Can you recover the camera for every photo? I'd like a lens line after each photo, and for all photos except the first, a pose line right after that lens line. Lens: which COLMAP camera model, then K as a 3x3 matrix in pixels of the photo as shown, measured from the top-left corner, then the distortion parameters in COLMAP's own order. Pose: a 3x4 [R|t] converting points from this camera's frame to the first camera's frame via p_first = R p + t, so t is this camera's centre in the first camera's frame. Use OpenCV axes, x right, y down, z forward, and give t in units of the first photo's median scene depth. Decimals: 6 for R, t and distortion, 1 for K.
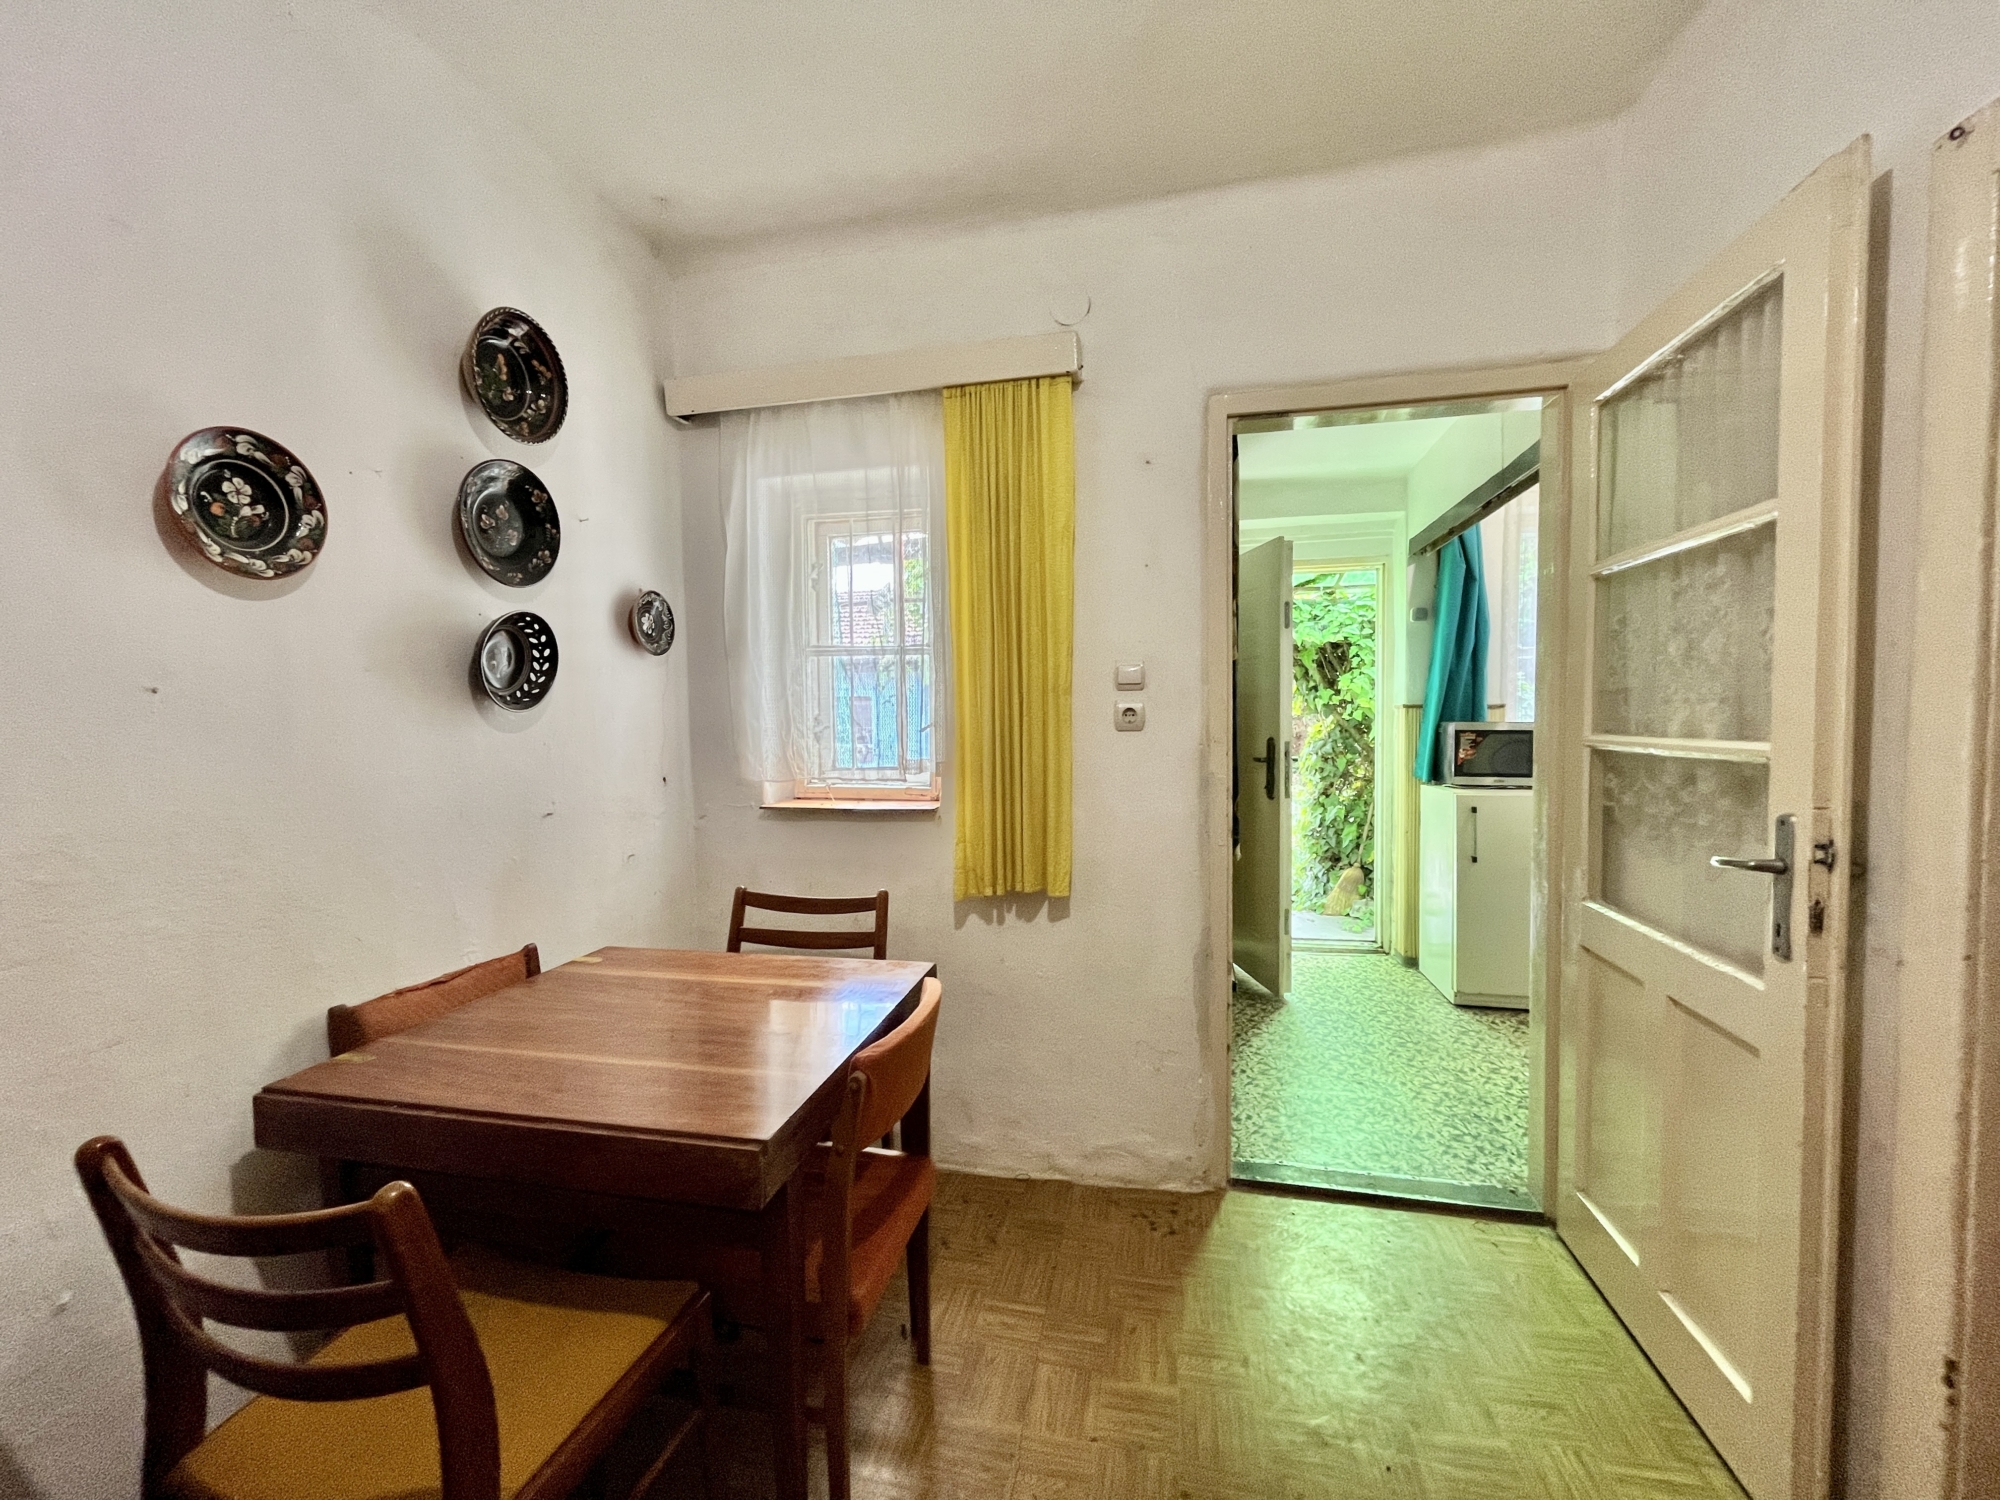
lens RADIAL K [[819.6, 0, 996.4], [0, 819.6, 747.1], [0, 0, 1]] dist [-0.001494, 0.000259]
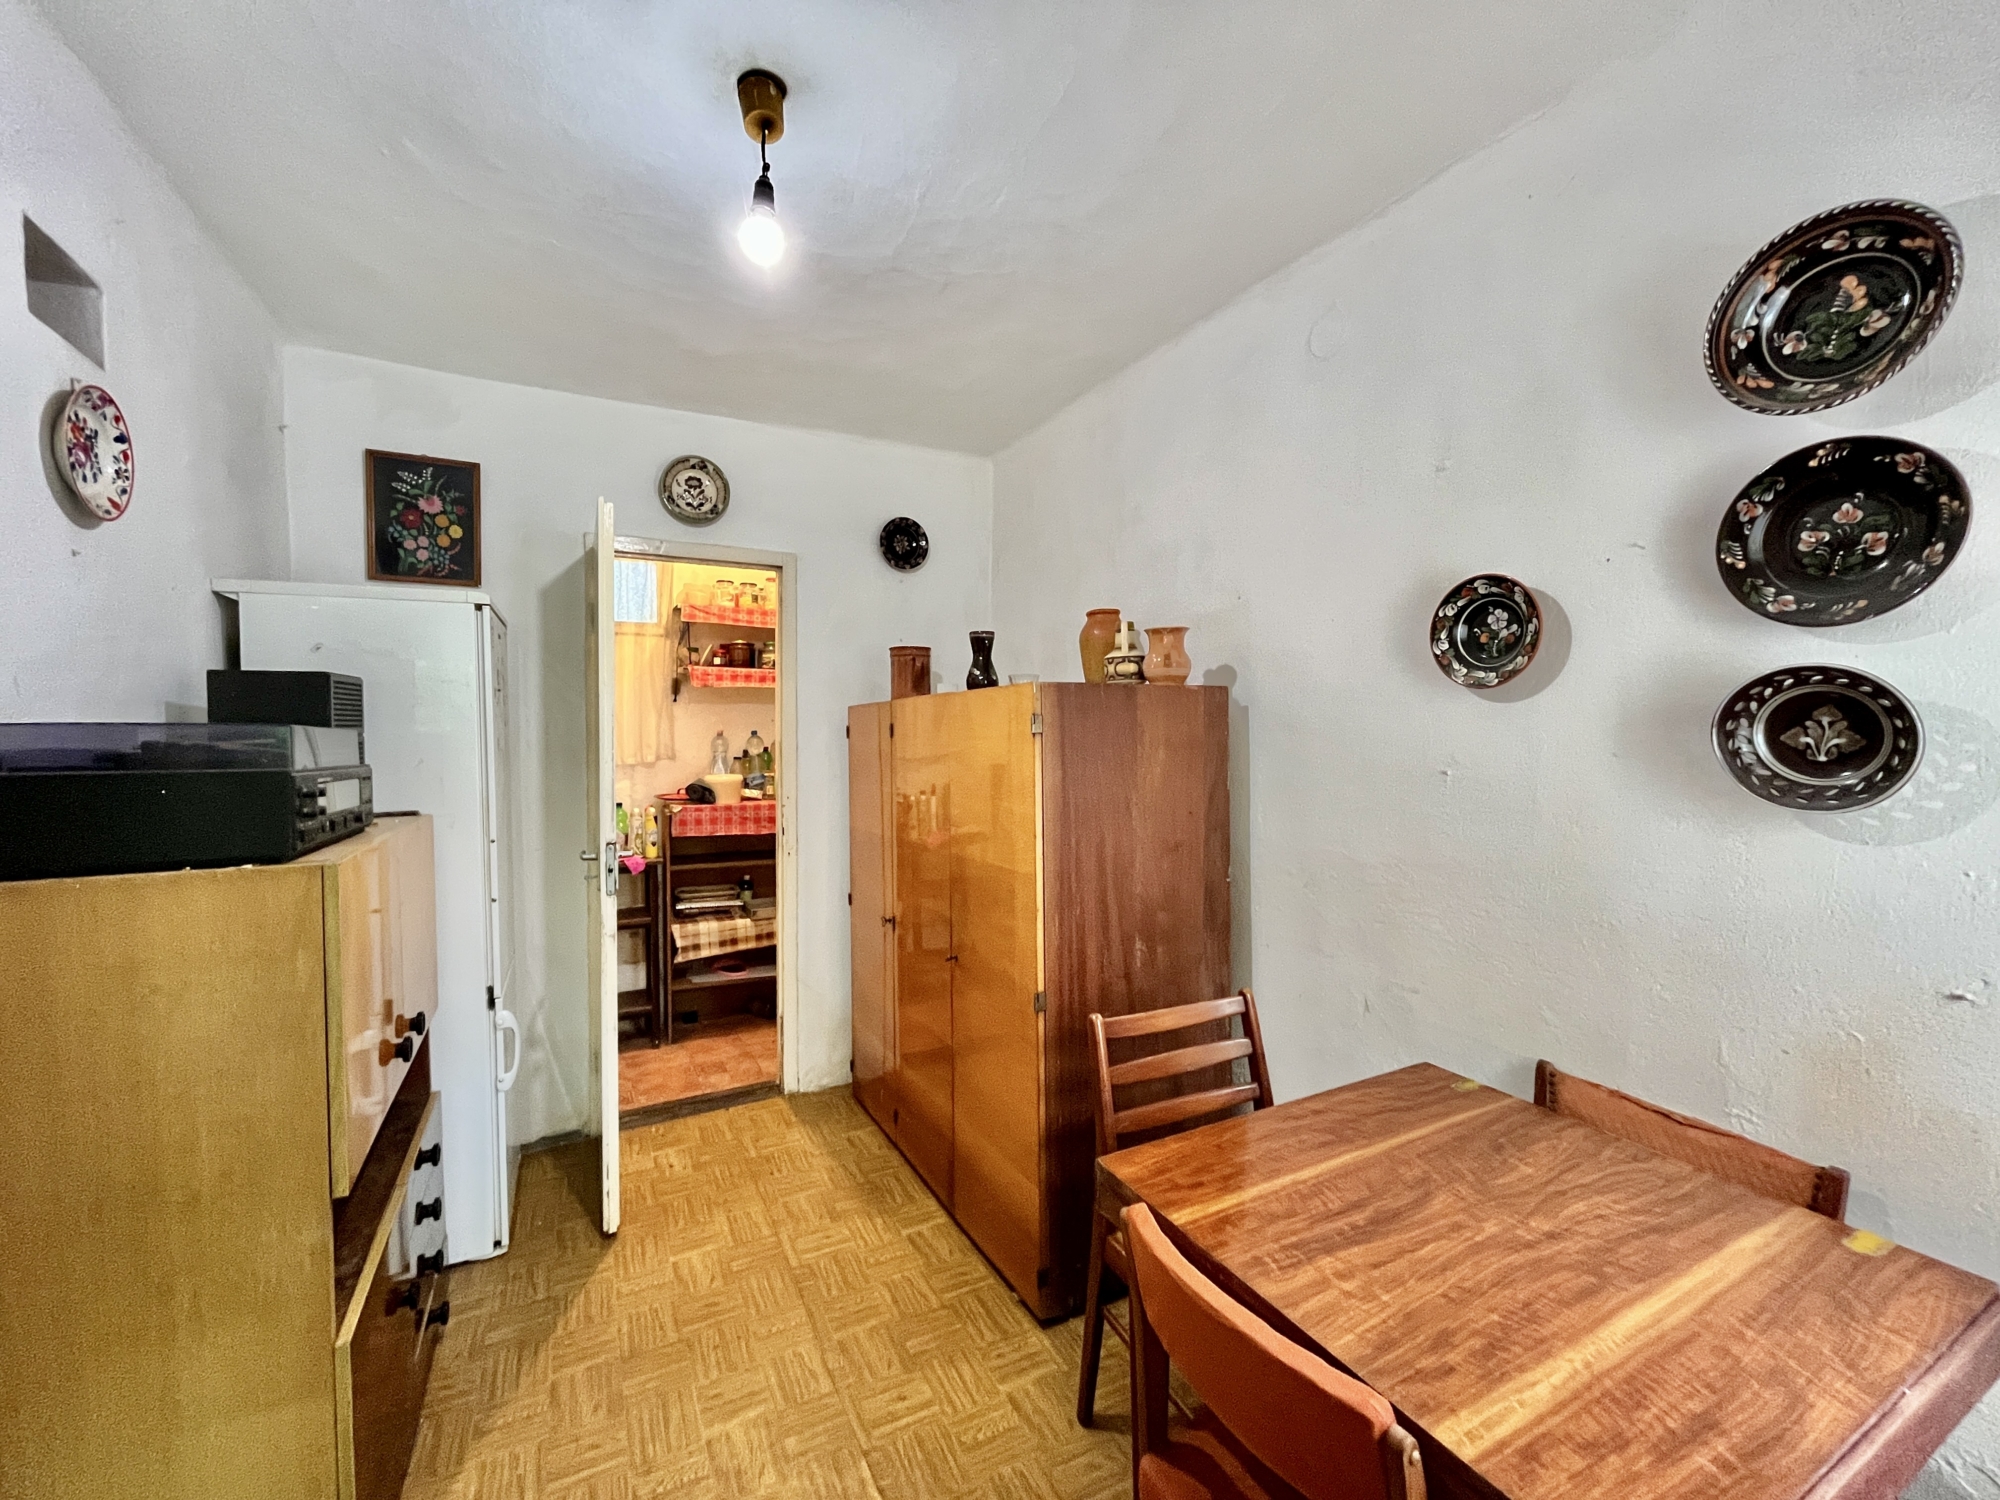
lens RADIAL K [[819.6, 0, 996.4], [0, 819.6, 747.1], [0, 0, 1]] dist [-0.001494, 0.000259]
pose [[-0.766707, 0.032856, -0.641156, 0.468395], [-0.003265, 0.998477, 0.055072, -0.170930], [0.641989, 0.044318, -0.765432, 1.395532]]
